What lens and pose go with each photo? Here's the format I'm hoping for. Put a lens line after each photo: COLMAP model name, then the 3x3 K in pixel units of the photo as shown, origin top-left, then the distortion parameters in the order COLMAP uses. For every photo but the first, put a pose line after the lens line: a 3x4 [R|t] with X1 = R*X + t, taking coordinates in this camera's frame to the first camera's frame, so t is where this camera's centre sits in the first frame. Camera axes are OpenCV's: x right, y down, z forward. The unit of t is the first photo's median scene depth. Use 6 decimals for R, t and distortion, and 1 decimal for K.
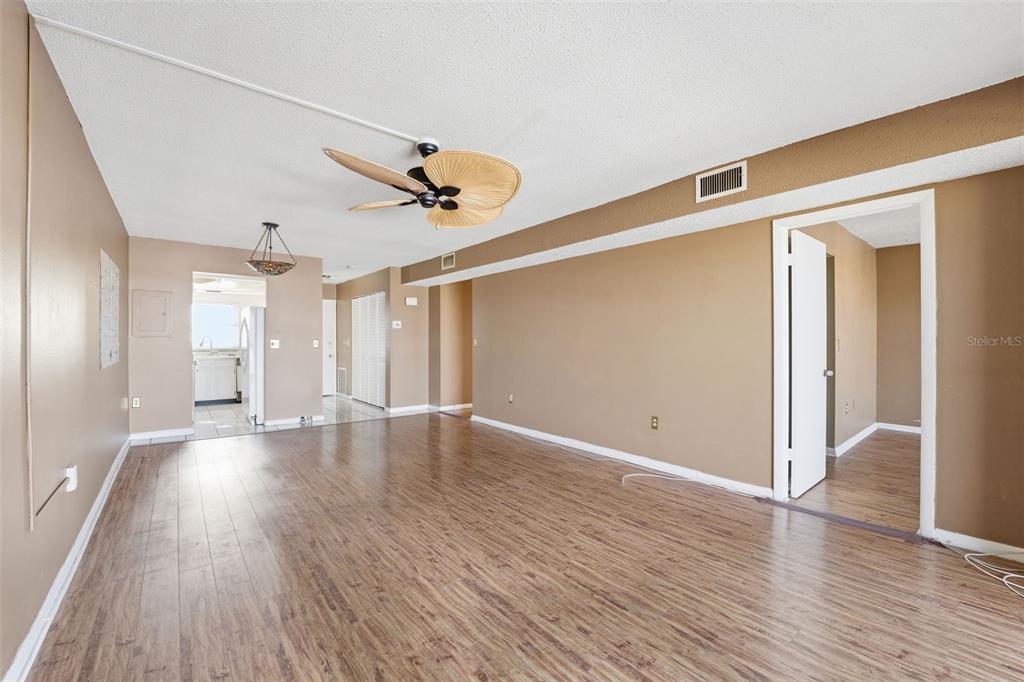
lens RADIAL K [[424.3, 0, 501.3], [0, 424.3, 343.9], [0, 0, 1]] dist [-0.025827, 0.001602]
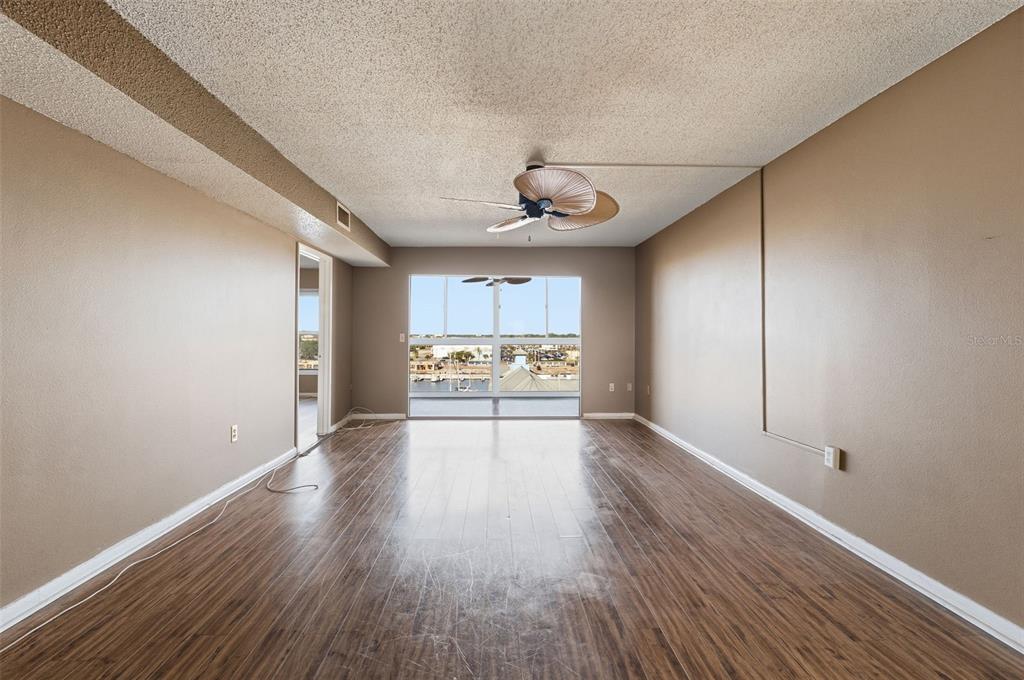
lens RADIAL K [[424.3, 0, 513.7], [0, 424.3, 334.0], [0, 0, 1]] dist [-0.025827, 0.001602]
pose [[-0.808607, 0.002247, 0.588345, -0.465088], [0.004268, 0.999989, 0.002047, -0.003664], [-0.588334, 0.004166, -0.808608, 1.141217]]
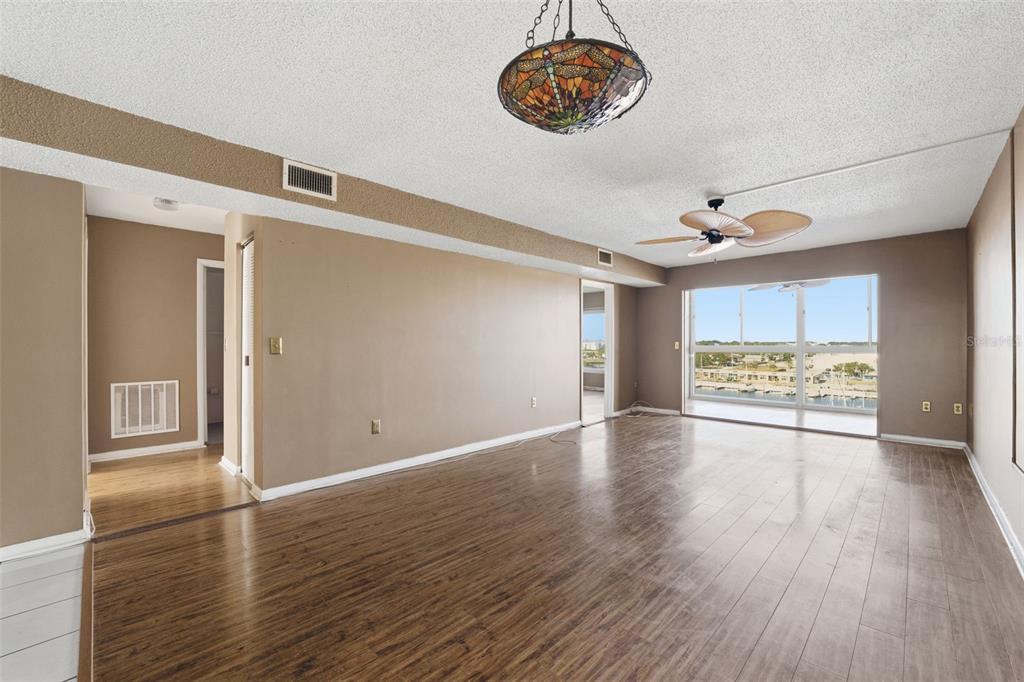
lens RADIAL K [[424.3, 0, 525.7], [0, 424.3, 342.9], [0, 0, 1]] dist [-0.025827, 0.001602]
pose [[-0.148052, 0.002704, 0.988976, -0.828923], [0.009720, 0.999952, -0.001279, -0.002508], [-0.988932, 0.009424, -0.148071, 1.048456]]
